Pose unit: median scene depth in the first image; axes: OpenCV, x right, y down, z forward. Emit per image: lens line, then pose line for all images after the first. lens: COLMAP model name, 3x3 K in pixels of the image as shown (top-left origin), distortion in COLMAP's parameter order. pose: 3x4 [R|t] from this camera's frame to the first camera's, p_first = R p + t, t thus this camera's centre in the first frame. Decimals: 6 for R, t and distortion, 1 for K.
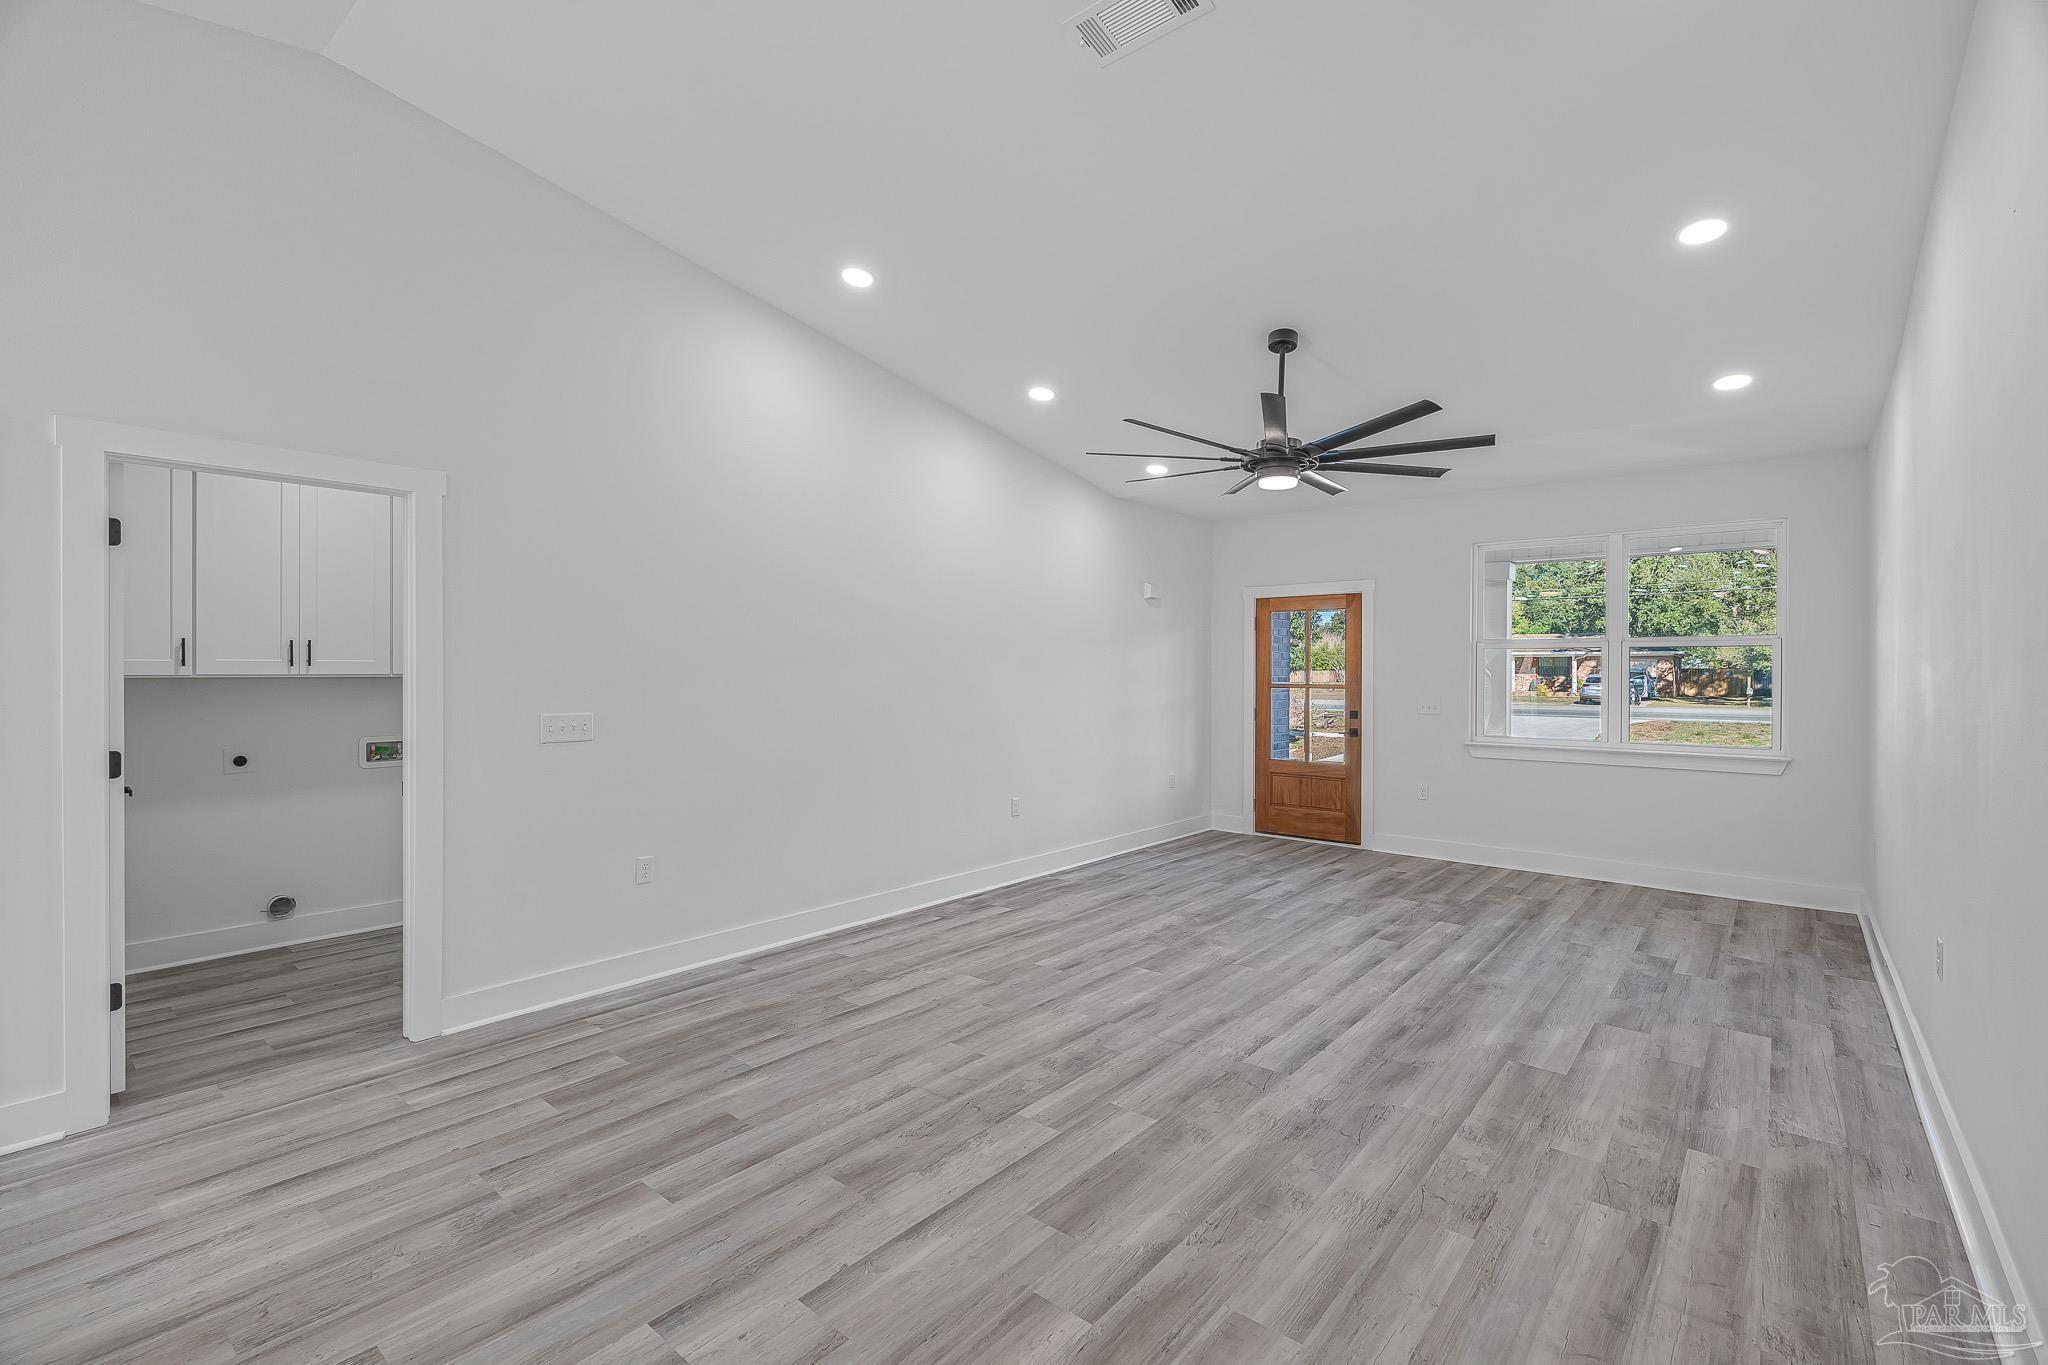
lens RADIAL K [[910.7, 0, 1014.8], [0, 910.7, 679.5], [0, 0, 1]] dist [-0.004490, 0.001582]
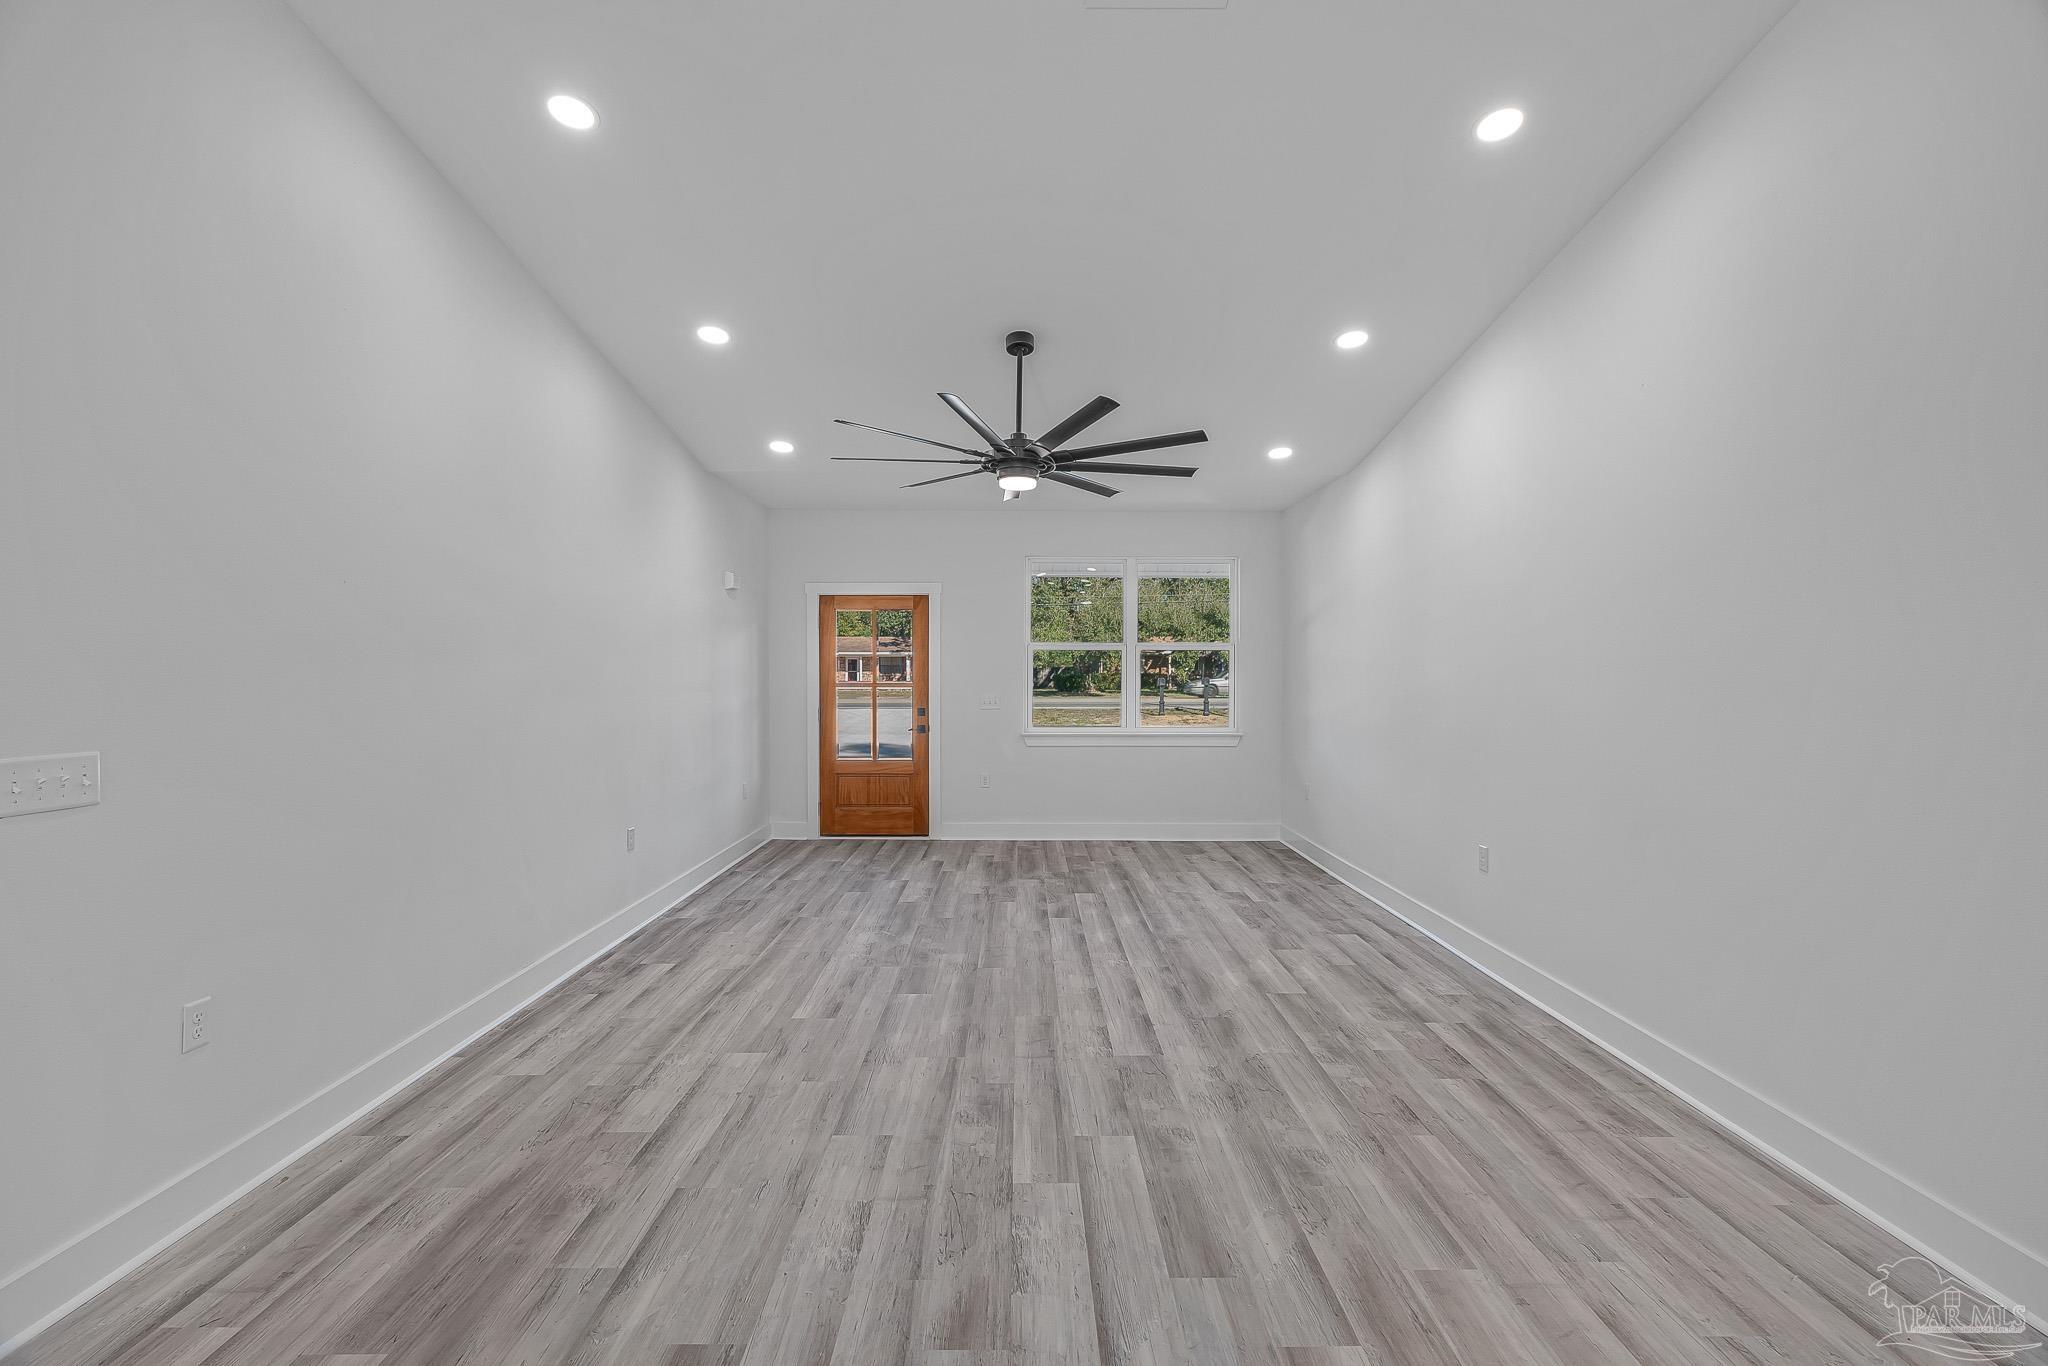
lens RADIAL K [[910.7, 0, 1027.5], [0, 910.7, 681.7], [0, 0, 1]] dist [-0.004490, 0.001582]
pose [[0.756471, -0.009708, 0.653956, -0.456347], [0.007193, 0.999953, 0.006524, -0.003247], [-0.653988, -0.000231, 0.756505, 0.282407]]
